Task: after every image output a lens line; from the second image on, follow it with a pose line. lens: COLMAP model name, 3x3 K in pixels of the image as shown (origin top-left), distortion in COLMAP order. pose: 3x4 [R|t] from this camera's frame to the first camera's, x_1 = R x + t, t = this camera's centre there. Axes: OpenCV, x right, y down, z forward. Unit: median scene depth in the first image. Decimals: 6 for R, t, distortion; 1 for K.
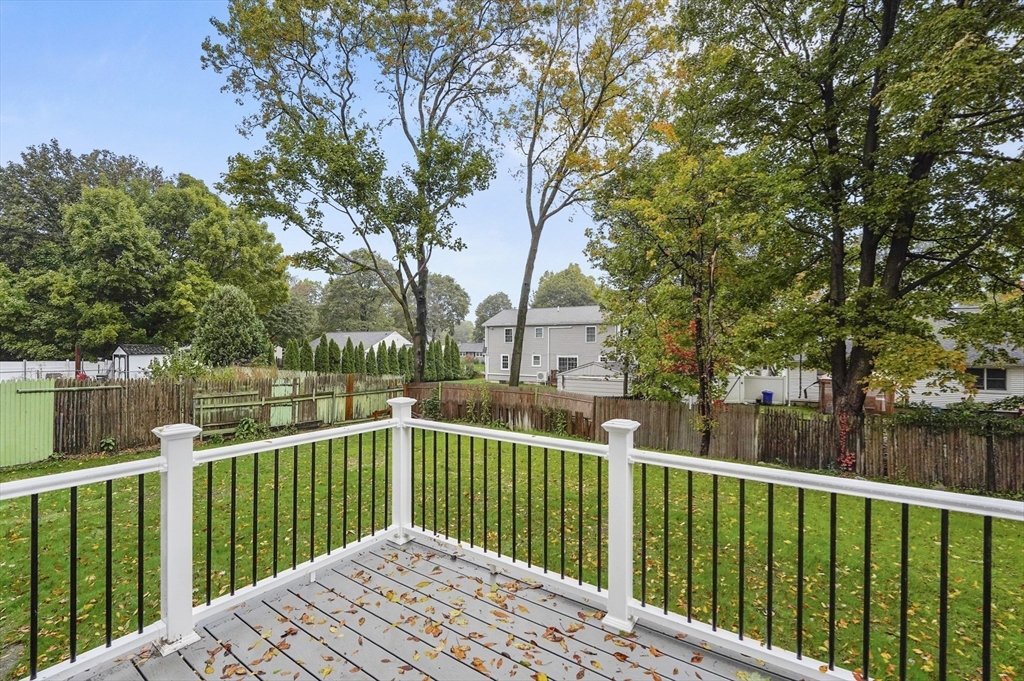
lens RADIAL K [[416.6, 0, 512.0], [0, 416.6, 340.5], [0, 0, 1]] dist [0.000467, 0.000004]
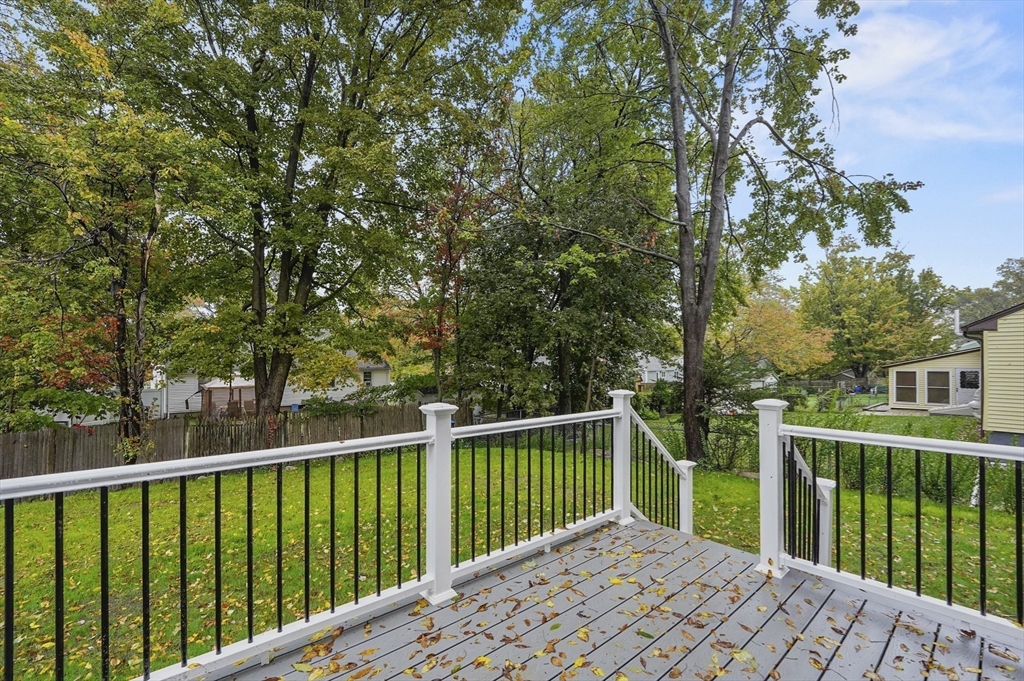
lens RADIAL K [[419.9, 0, 511.1], [0, 419.9, 359.6], [0, 0, 1]] dist [-0.000892, -0.000095]
pose [[0.290491, -0.001324, 0.956877, -0.220000], [-0.021059, 0.999748, 0.007776, 0.022925], [-0.956646, -0.022410, 0.290390, 0.170611]]
